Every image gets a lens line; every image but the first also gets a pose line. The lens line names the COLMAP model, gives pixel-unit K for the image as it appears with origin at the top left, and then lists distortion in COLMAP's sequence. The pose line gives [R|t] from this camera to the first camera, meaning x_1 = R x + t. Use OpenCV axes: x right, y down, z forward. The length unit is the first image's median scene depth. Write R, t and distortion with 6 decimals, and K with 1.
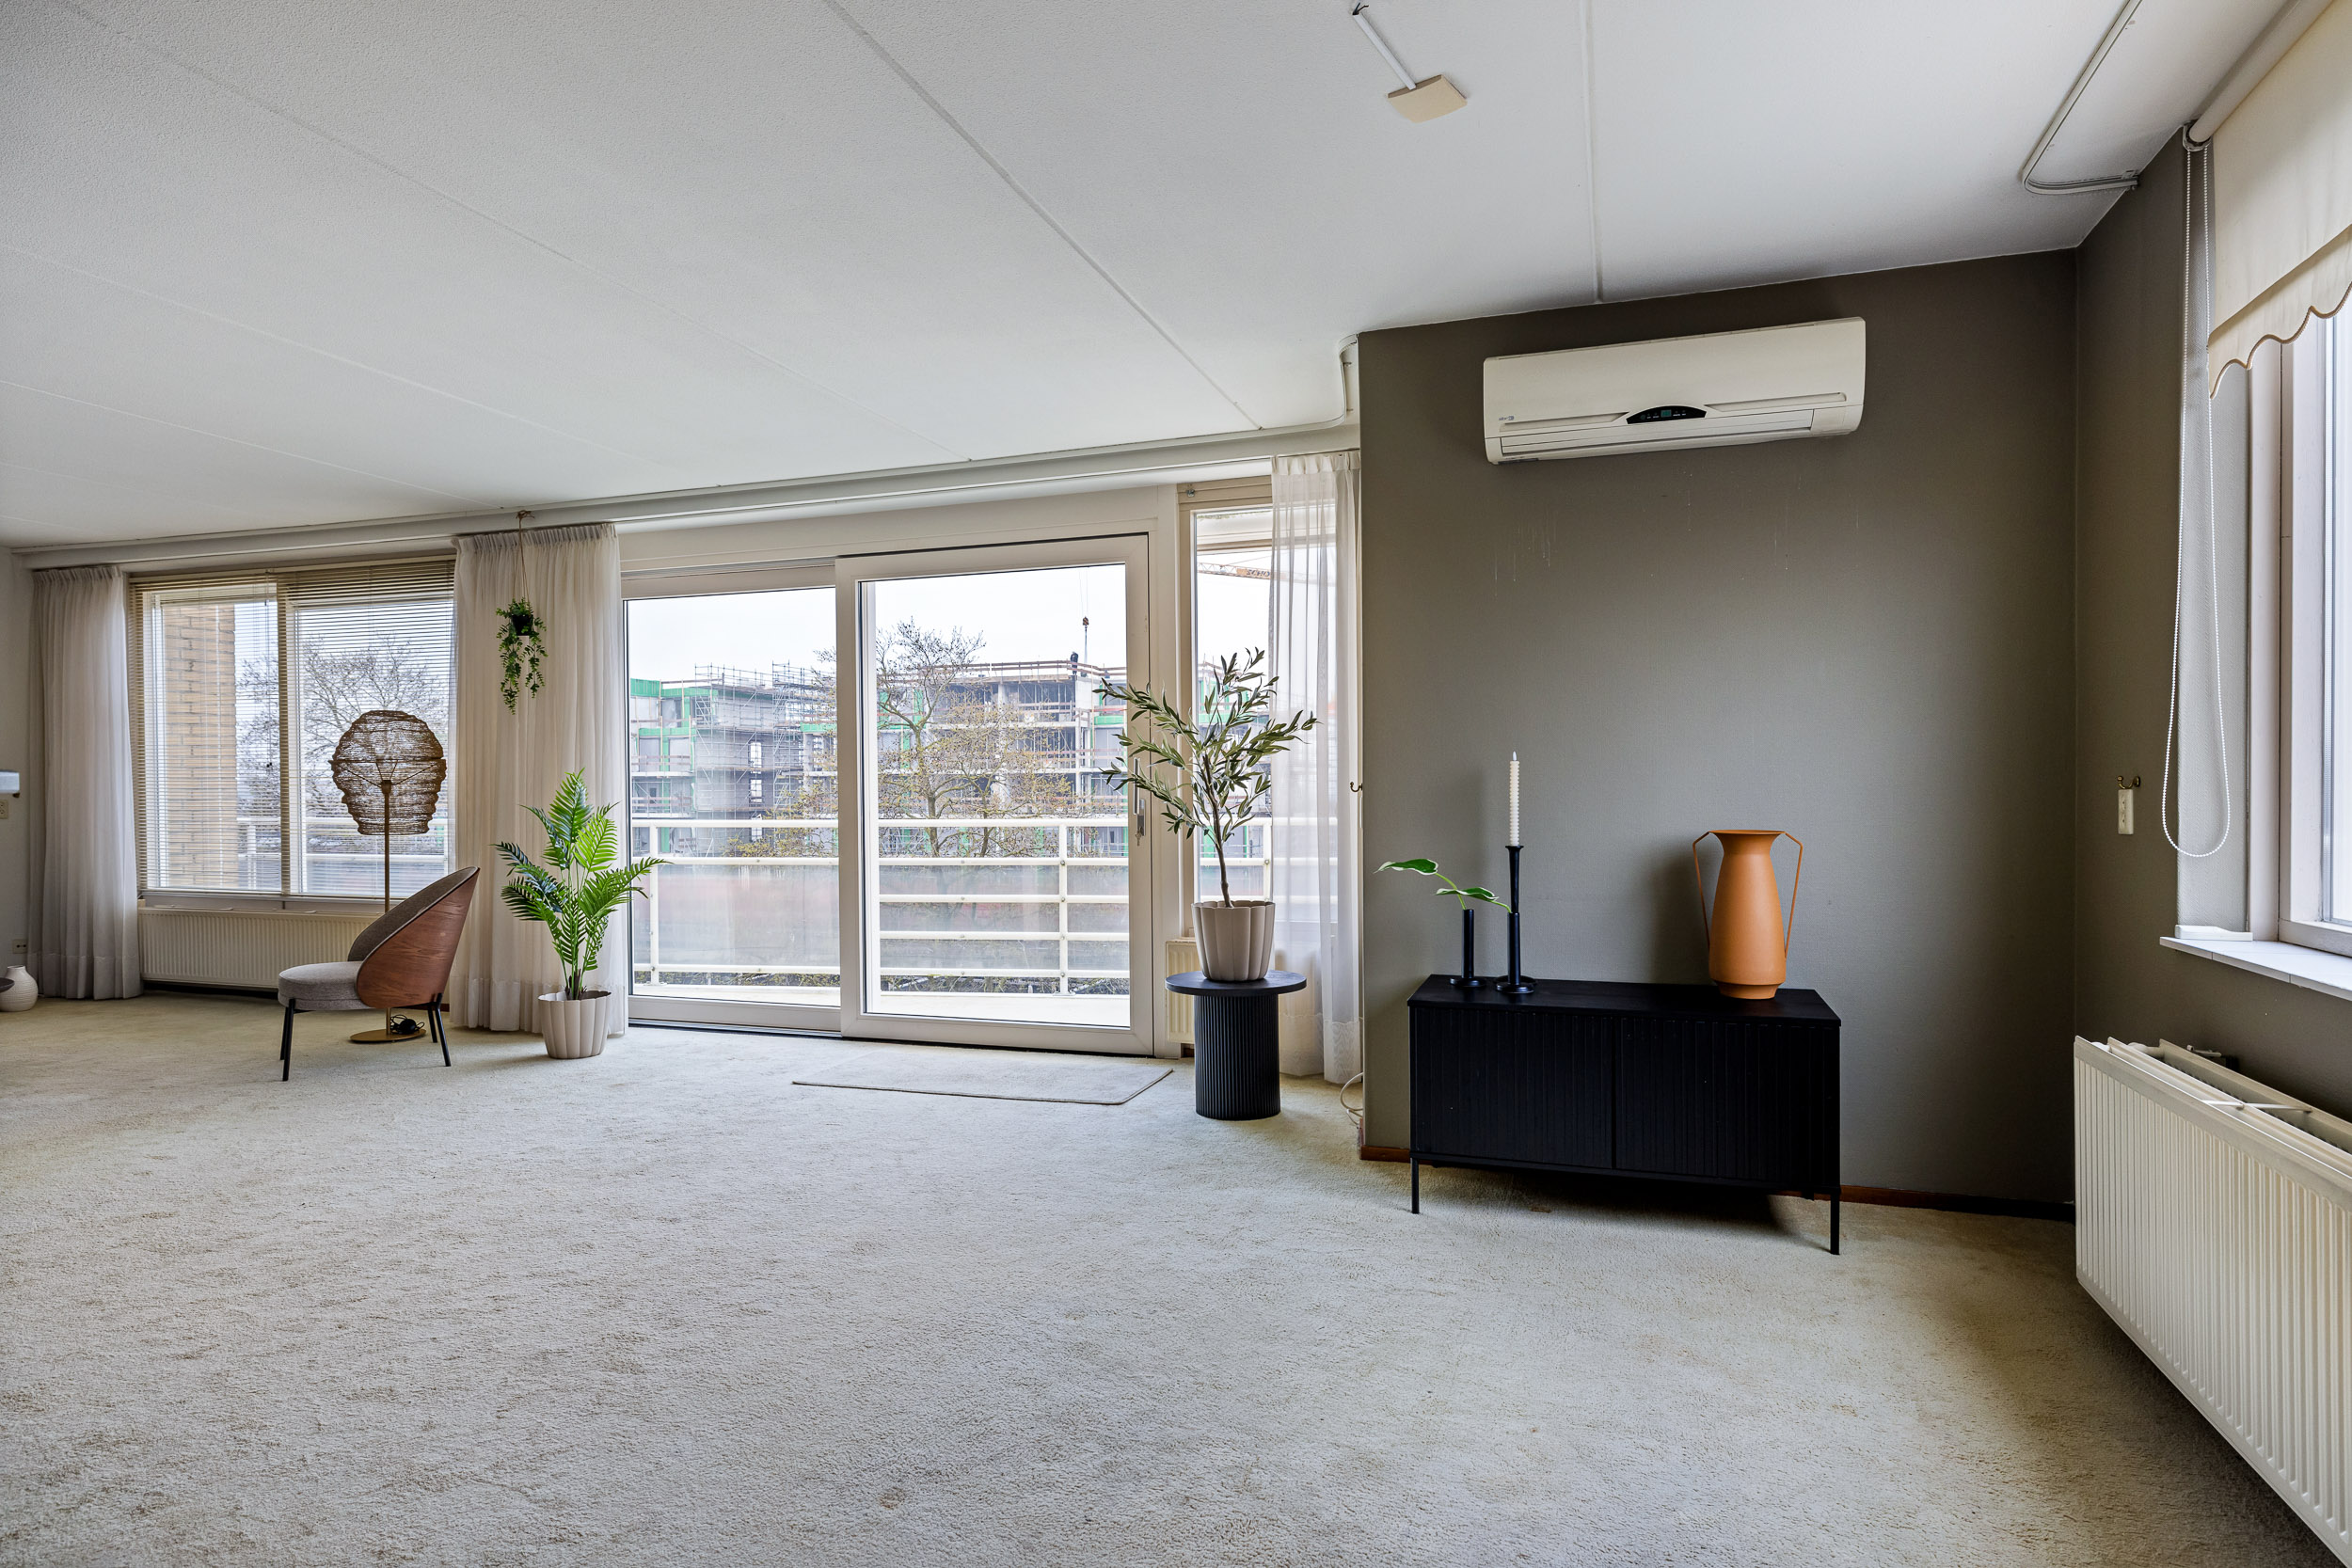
lens RADIAL K [[1322.0, 0, 1173.0], [0, 1322.0, 822.9], [0, 0, 1]] dist [0.014649, 0.000011]
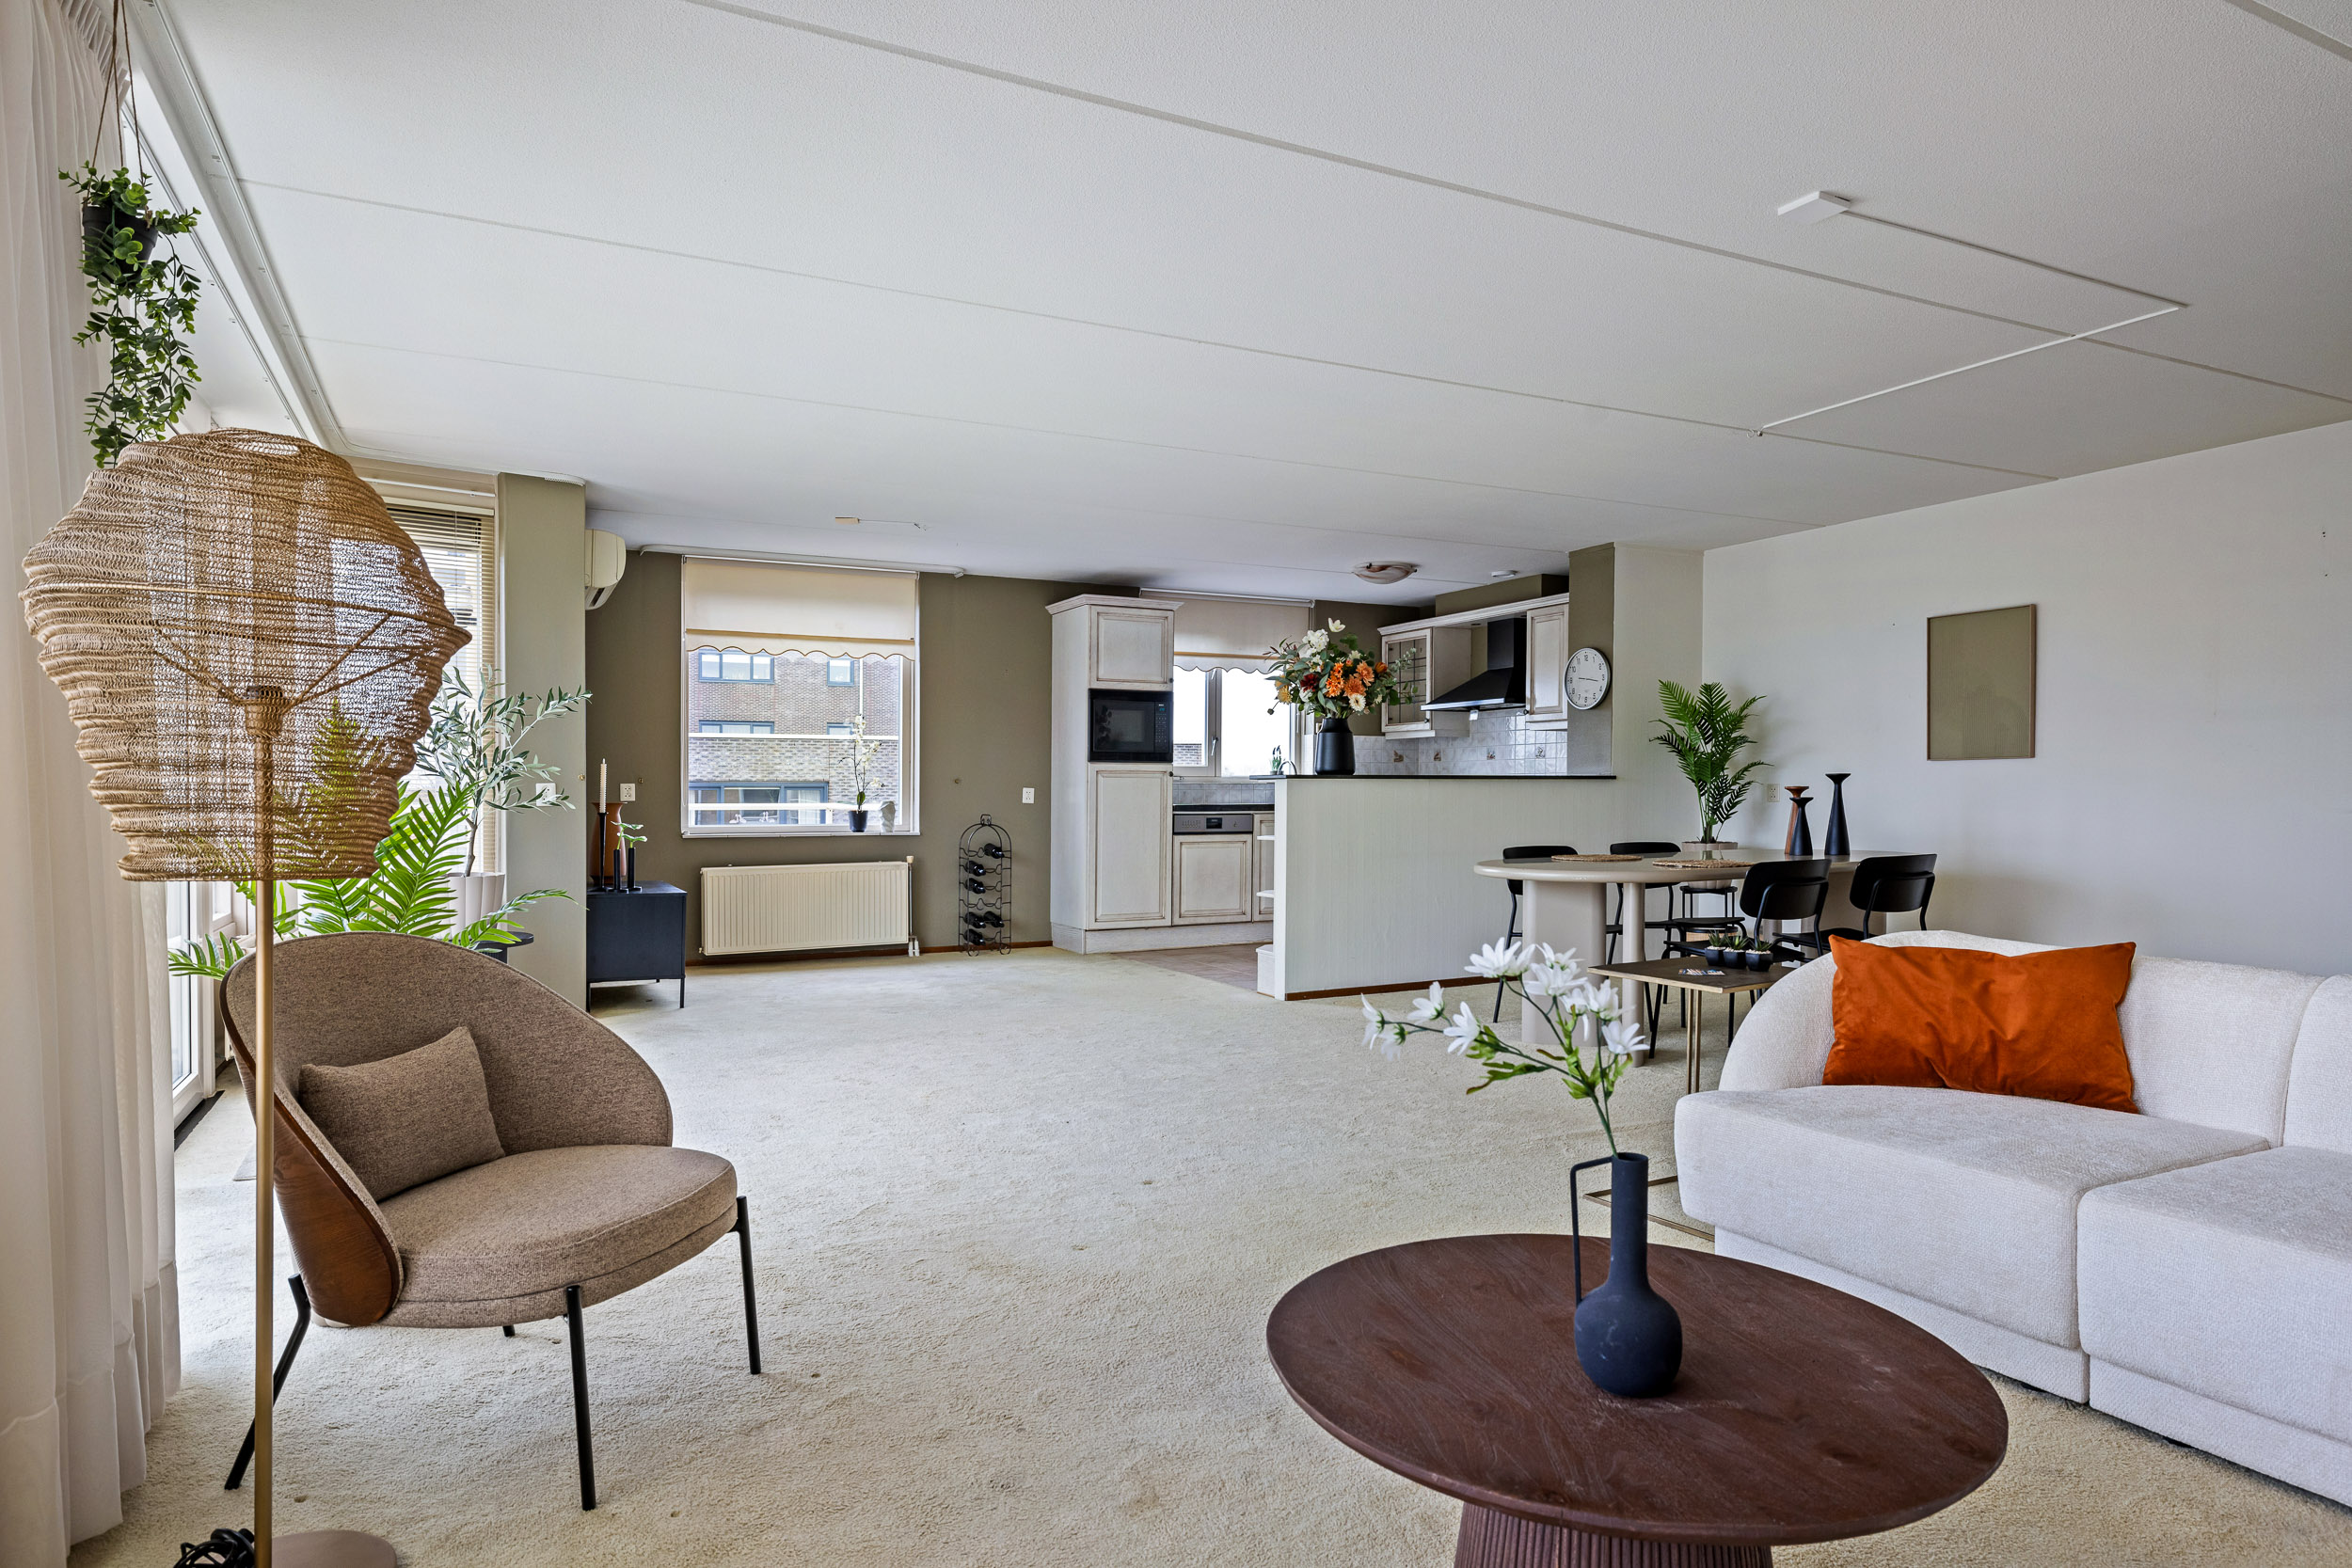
lens RADIAL K [[1365.4, 0, 1178.0], [0, 1365.4, 787.5], [0, 0, 1]] dist [0.017662, 0.000153]
pose [[-0.716392, 0.012025, 0.697594, -0.956974], [0.025779, 0.999625, 0.009242, -0.007958], [-0.697222, 0.024605, -0.716433, 1.099177]]
